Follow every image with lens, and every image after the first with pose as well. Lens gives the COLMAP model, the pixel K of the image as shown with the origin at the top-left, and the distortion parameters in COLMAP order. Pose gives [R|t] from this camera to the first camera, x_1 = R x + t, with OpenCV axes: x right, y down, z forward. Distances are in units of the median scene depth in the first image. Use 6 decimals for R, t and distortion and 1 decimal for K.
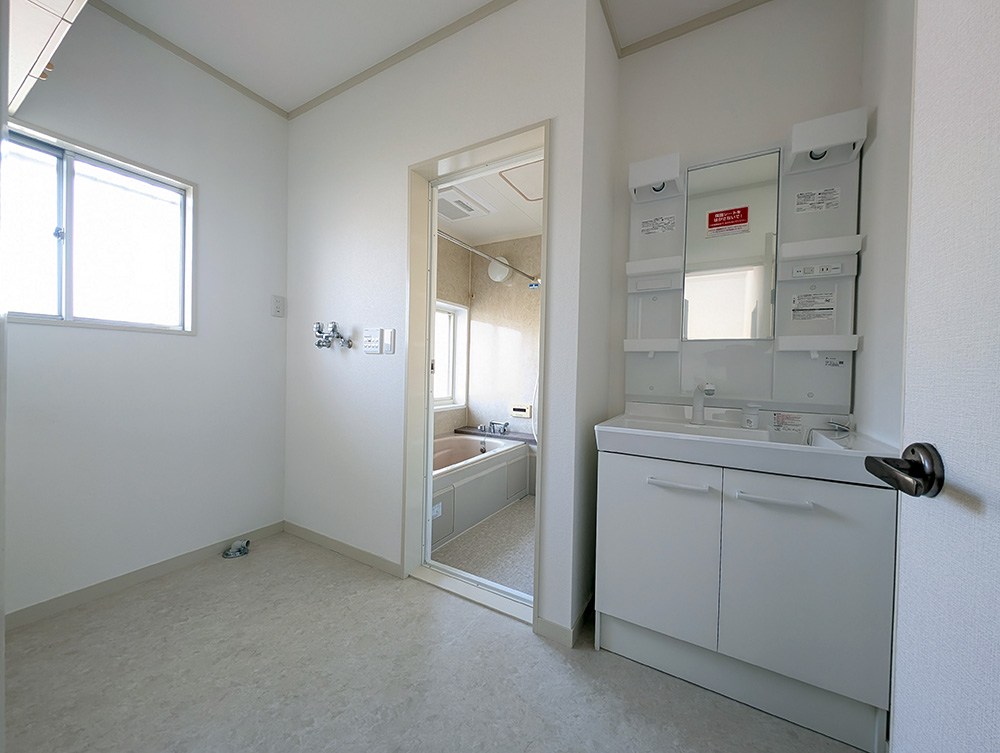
lens RADIAL K [[375.2, 0, 503.0], [0, 375.2, 373.0], [0, 0, 1]] dist [0.004033, -0.002183]
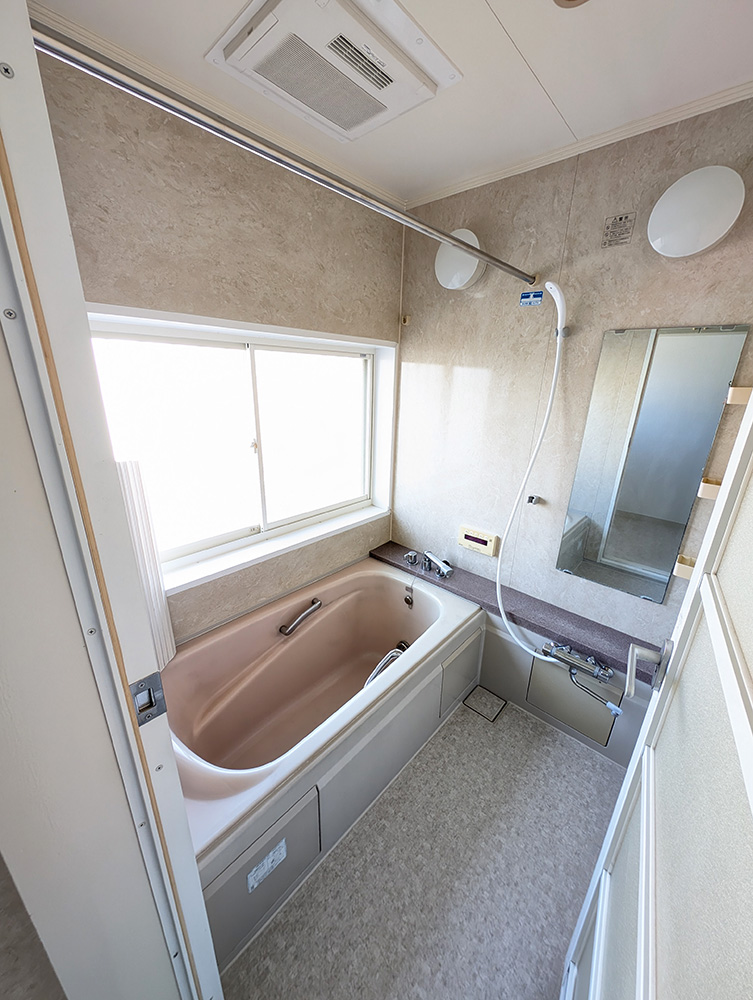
lens RADIAL K [[375.2, 0, 376.1], [0, 375.2, 503.2], [0, 0, 1]] dist [0.004033, -0.002183]
pose [[0.974798, 0.073183, -0.210743, 0.011012], [-0.004720, 0.951217, 0.308487, -0.126442], [0.223038, -0.299718, 0.927590, 0.430666]]
